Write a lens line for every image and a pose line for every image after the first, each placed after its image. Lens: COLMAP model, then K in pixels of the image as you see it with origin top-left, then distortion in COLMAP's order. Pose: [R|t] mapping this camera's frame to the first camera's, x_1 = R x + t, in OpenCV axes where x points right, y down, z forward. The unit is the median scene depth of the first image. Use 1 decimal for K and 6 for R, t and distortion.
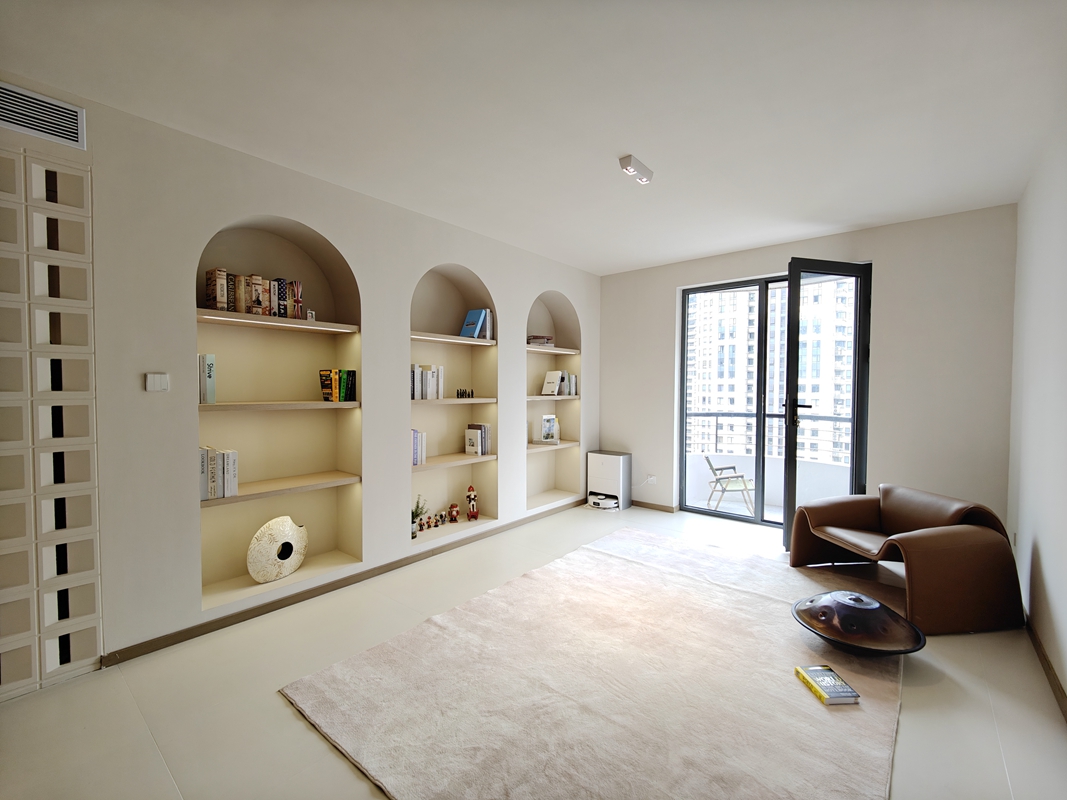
lens RADIAL K [[476.7, 0, 532.6], [0, 476.7, 402.3], [0, 0, 1]] dist [0.001449, 0.000072]
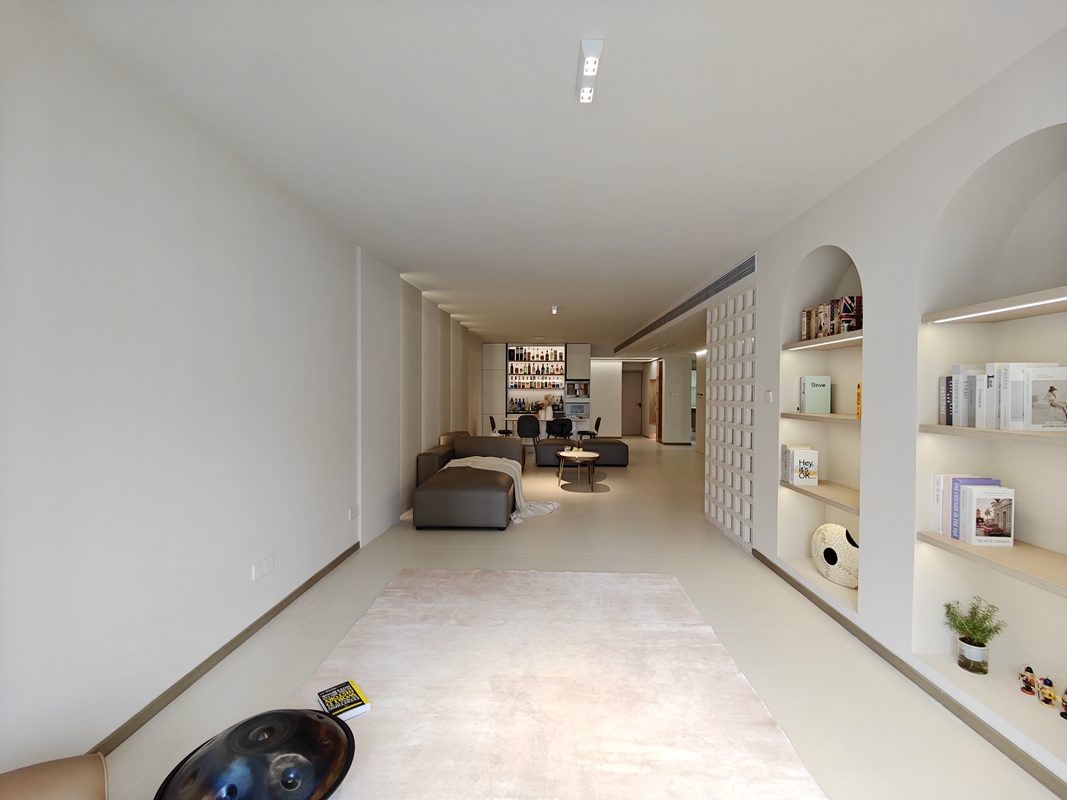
lens RADIAL K [[476.7, 0, 534.7], [0, 476.7, 395.4], [0, 0, 1]] dist [0.001449, 0.000072]
pose [[-0.790525, -0.002612, -0.612424, 0.683393], [-0.028077, 0.999094, 0.031980, -0.062815], [0.611786, 0.042476, -0.789882, 1.497874]]
